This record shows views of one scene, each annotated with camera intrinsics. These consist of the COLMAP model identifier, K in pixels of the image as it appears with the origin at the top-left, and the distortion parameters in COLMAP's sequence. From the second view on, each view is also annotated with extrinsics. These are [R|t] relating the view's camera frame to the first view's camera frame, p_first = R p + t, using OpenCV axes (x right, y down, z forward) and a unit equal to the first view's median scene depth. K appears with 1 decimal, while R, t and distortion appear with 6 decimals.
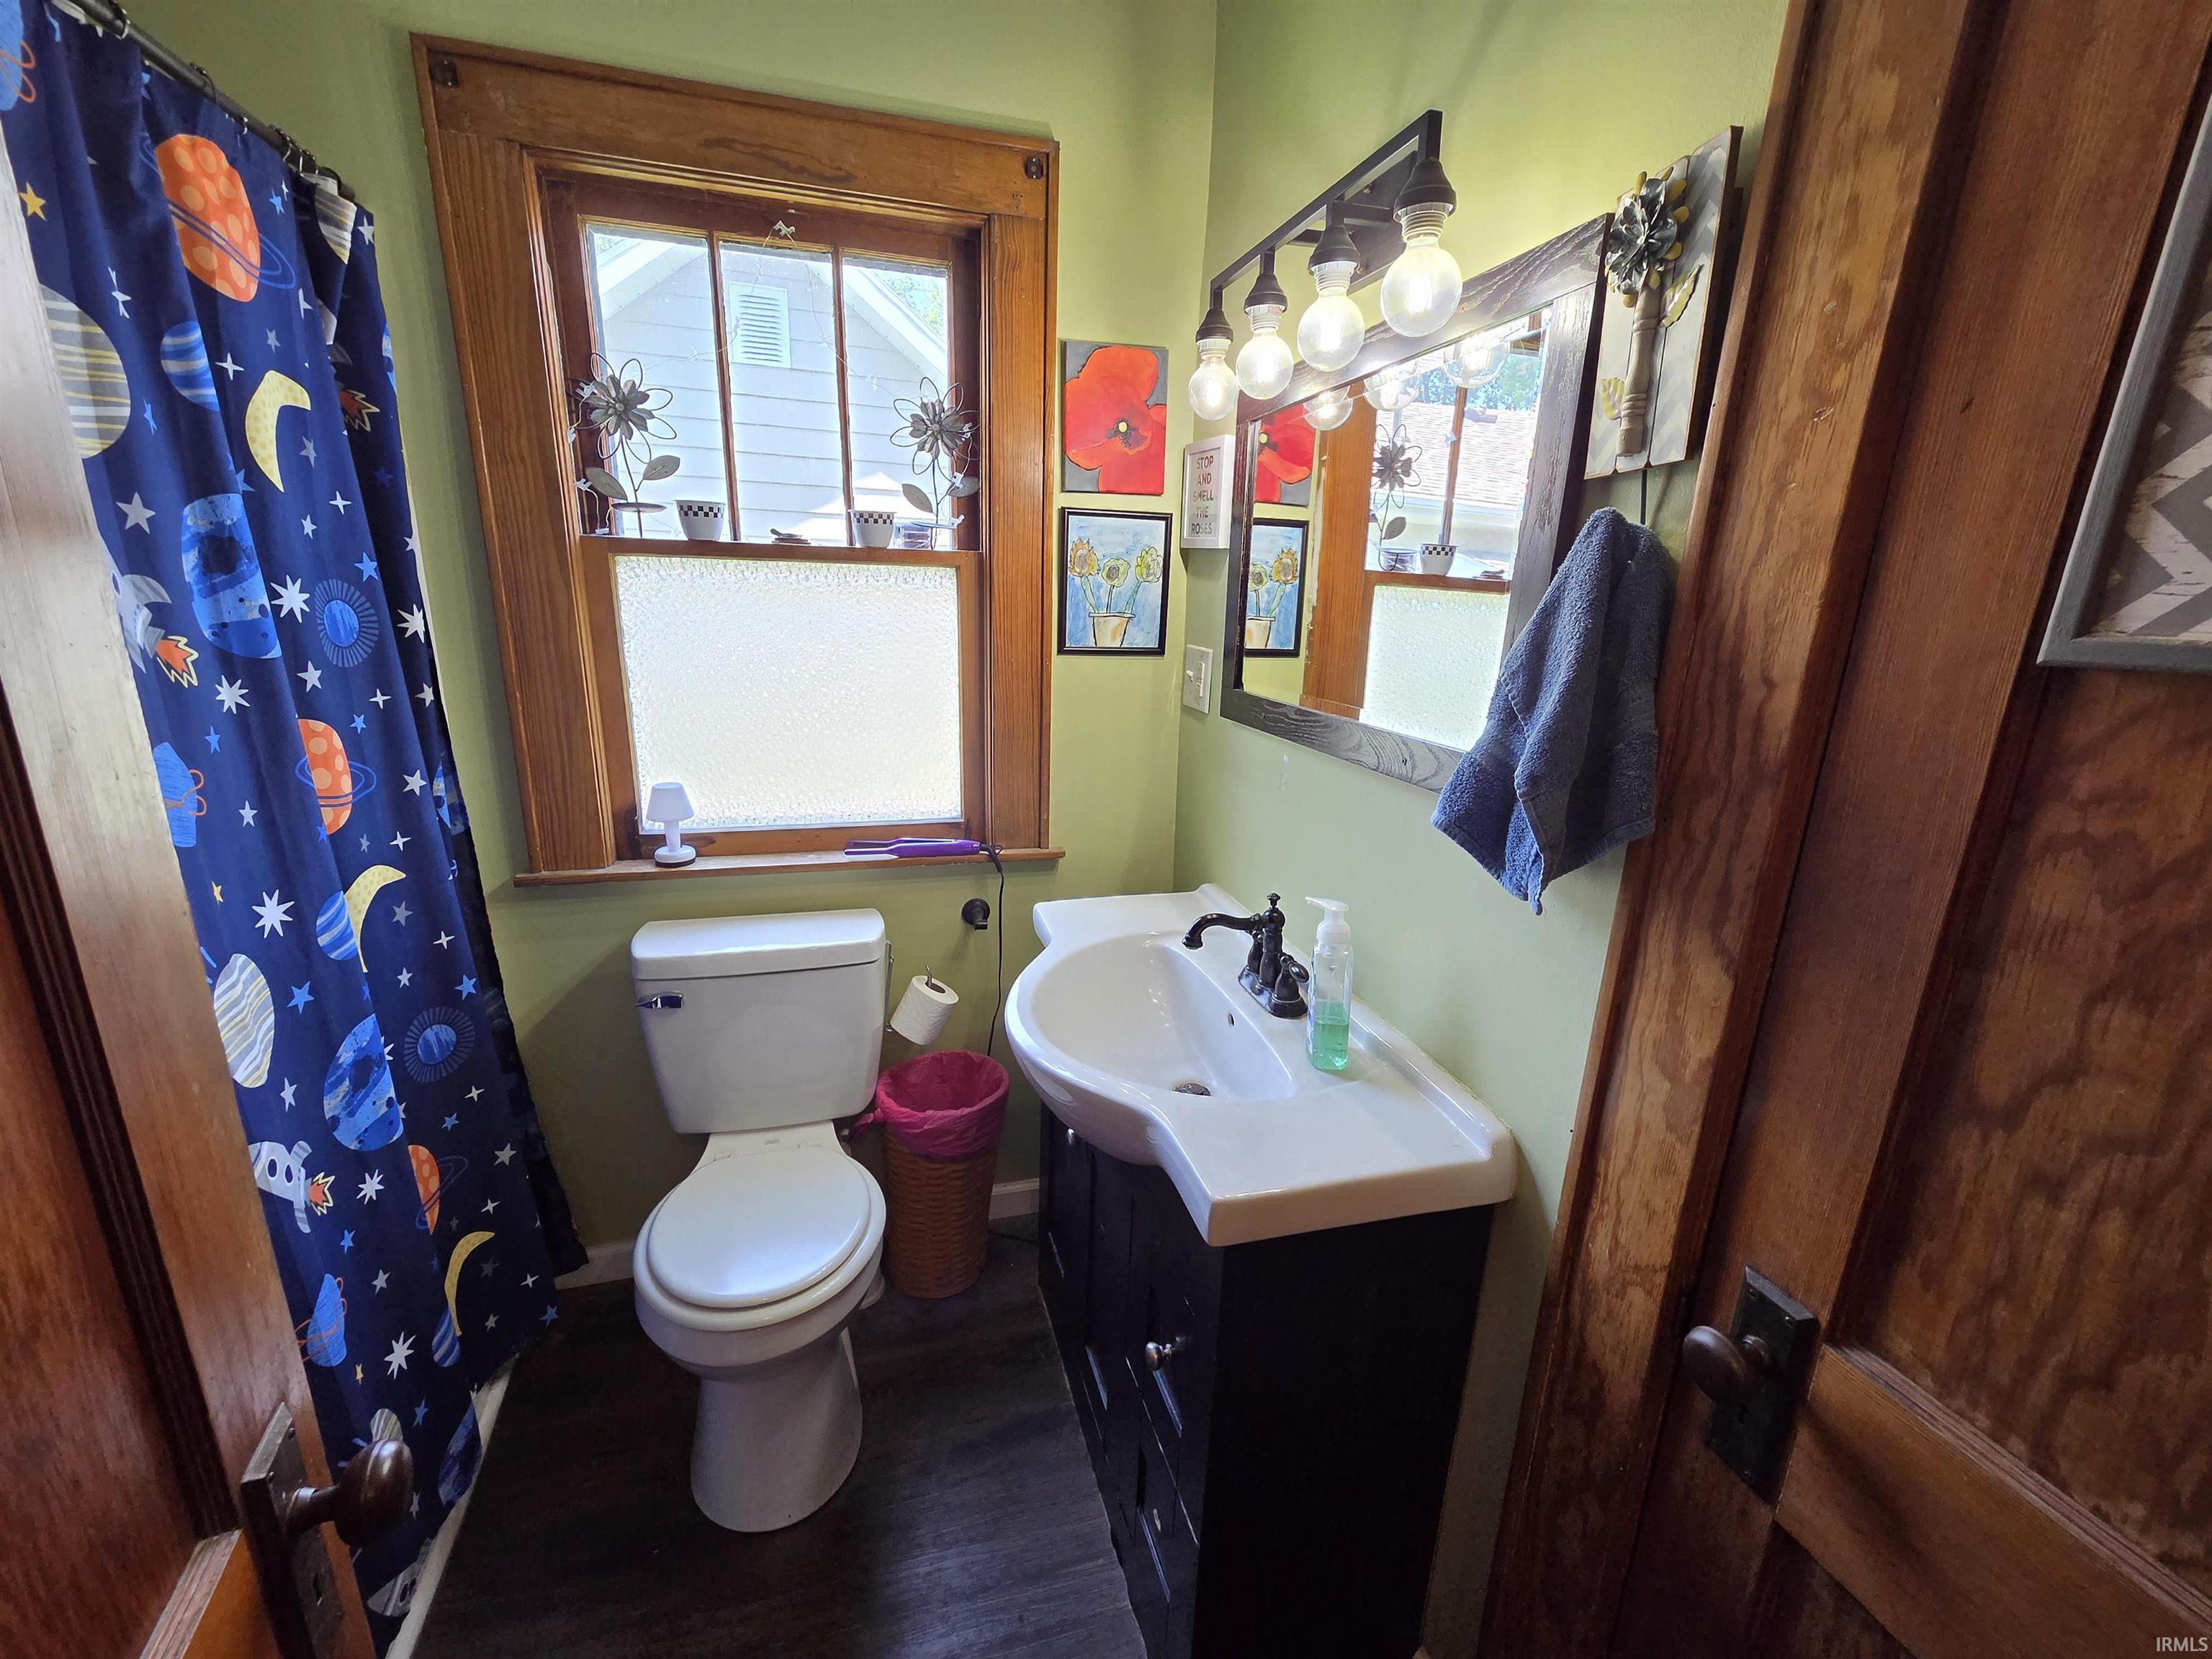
lens RADIAL K [[899.0, 0, 1117.9], [0, 899.0, 835.0], [0, 0, 1]] dist [0.000835, -0.002393]
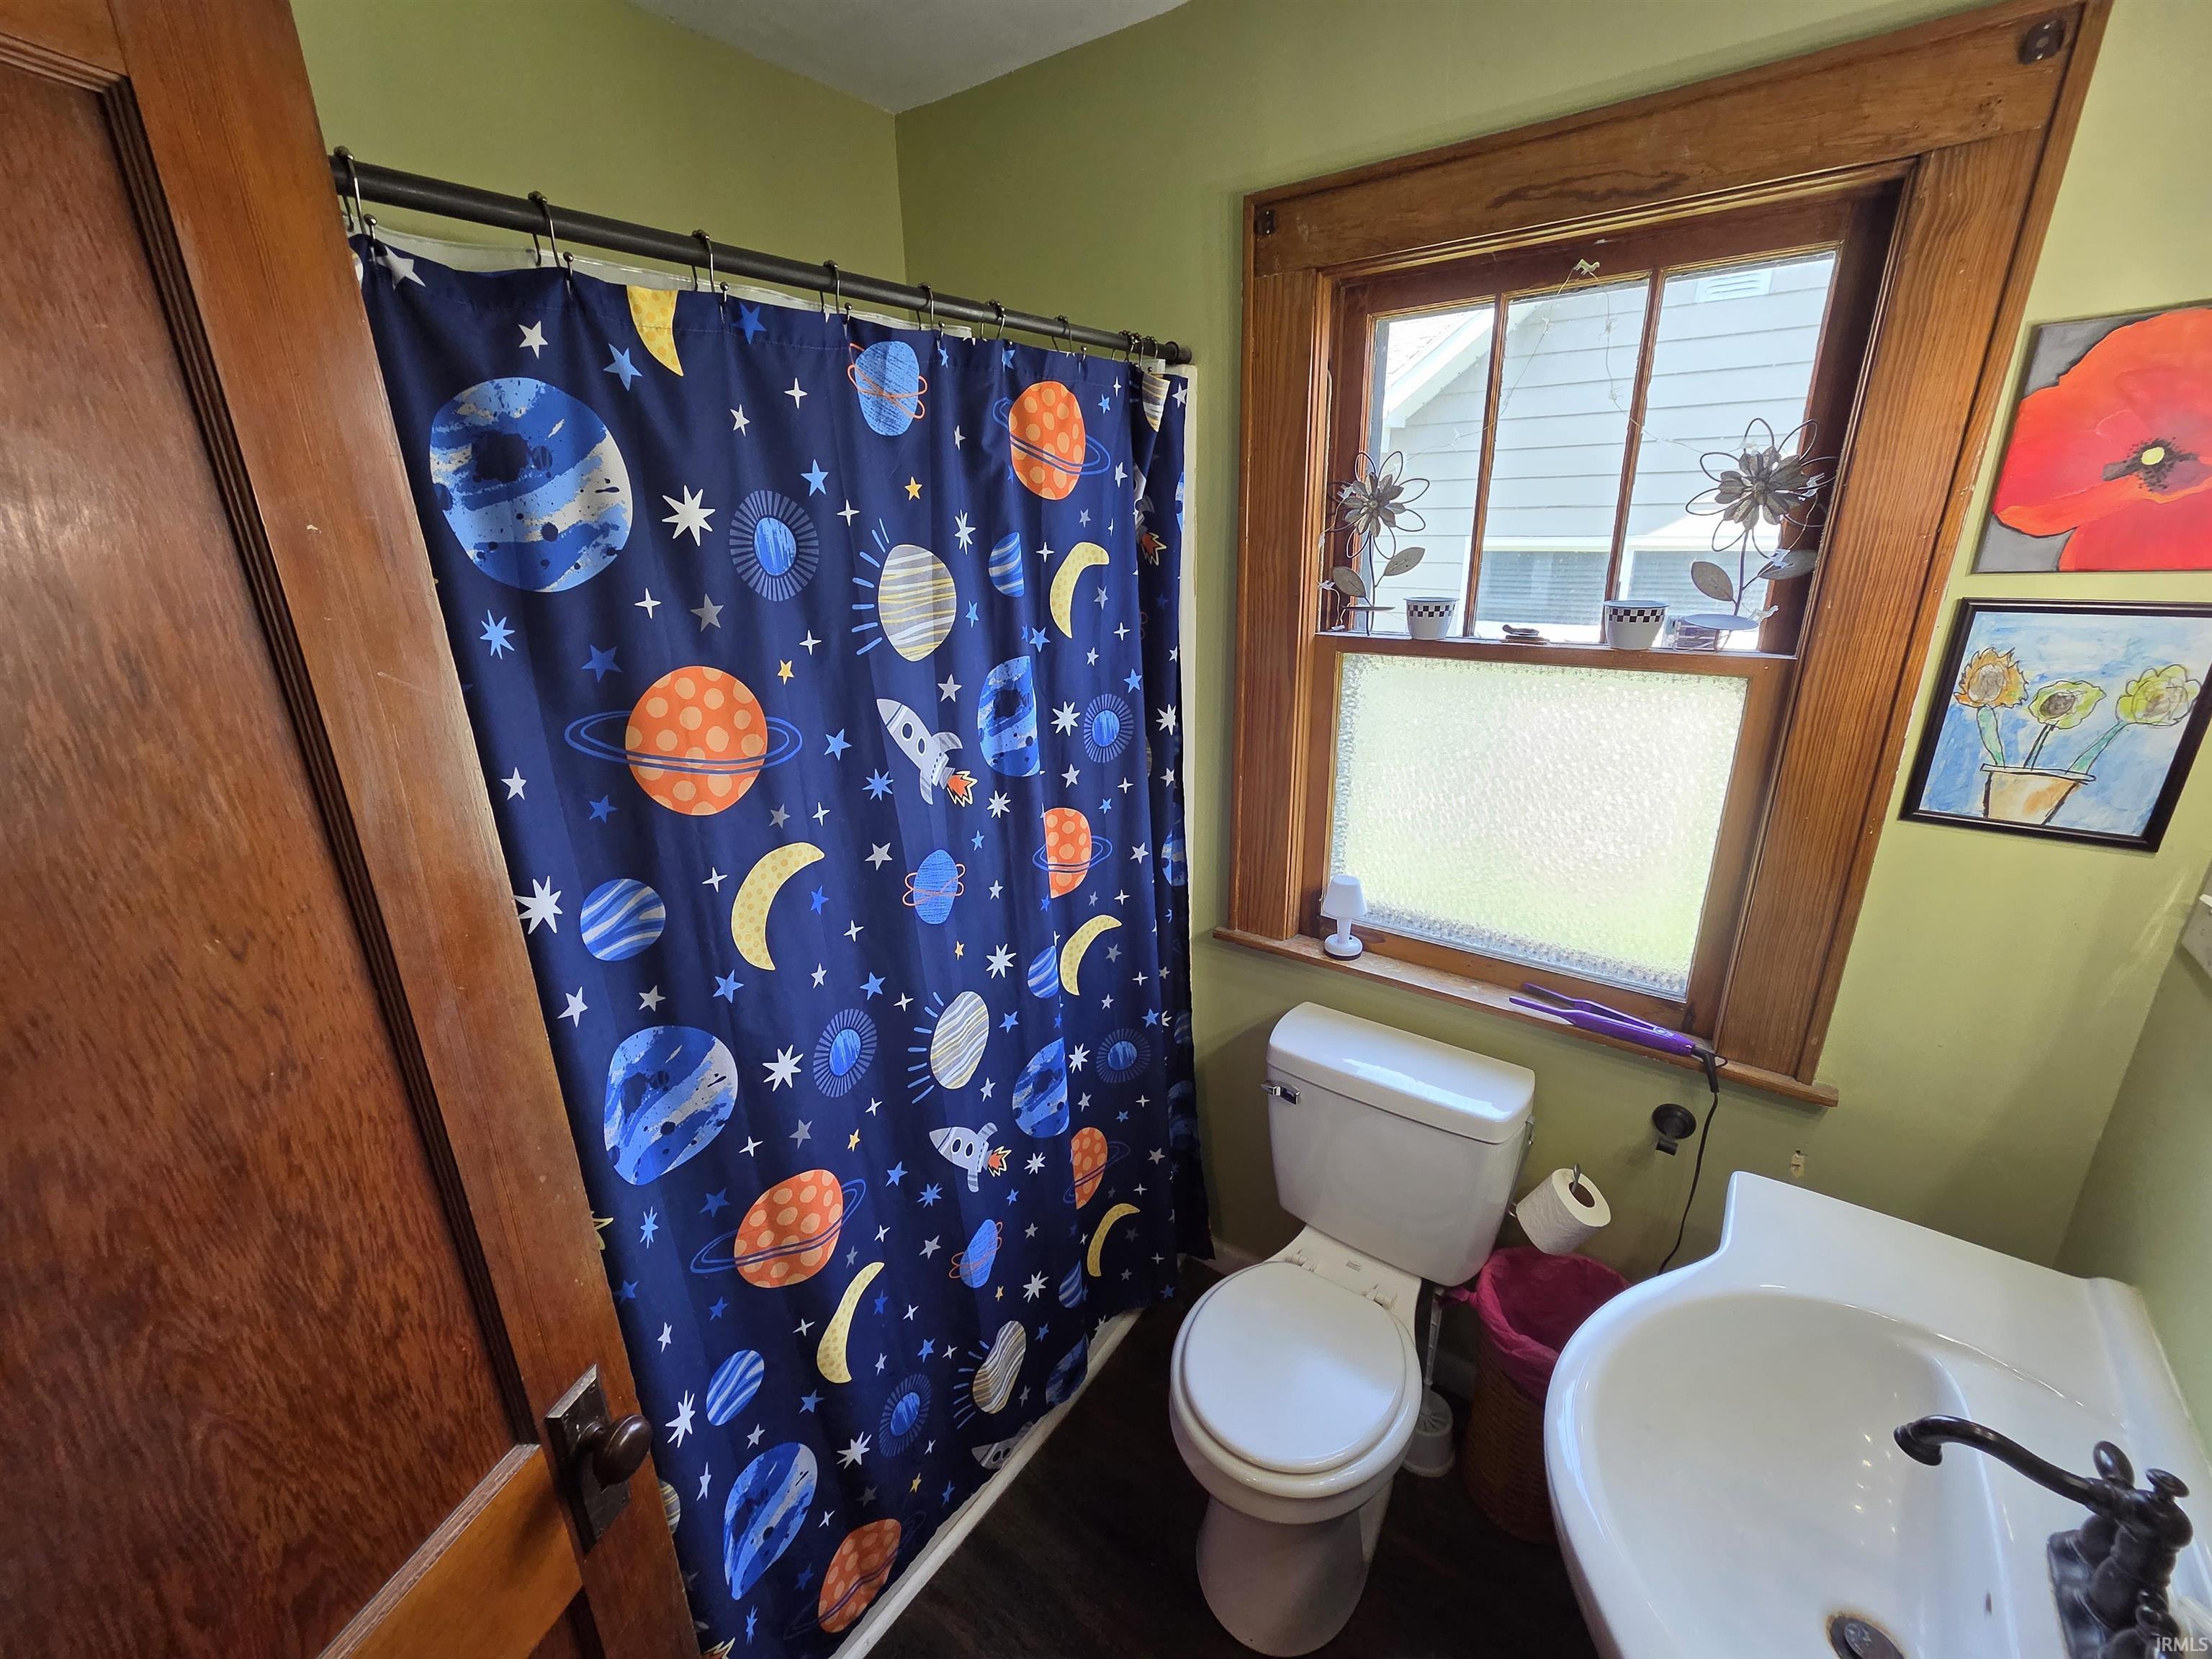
lens RADIAL K [[902.3, 0, 1115.9], [0, 902.3, 835.6], [0, 0, 1]] dist [-0.000533, 0.000090]
pose [[0.602096, 0.218384, -0.767977, 0.120993], [-0.176708, 0.974462, 0.138561, -0.231600], [0.778624, 0.052280, 0.625309, 0.203609]]
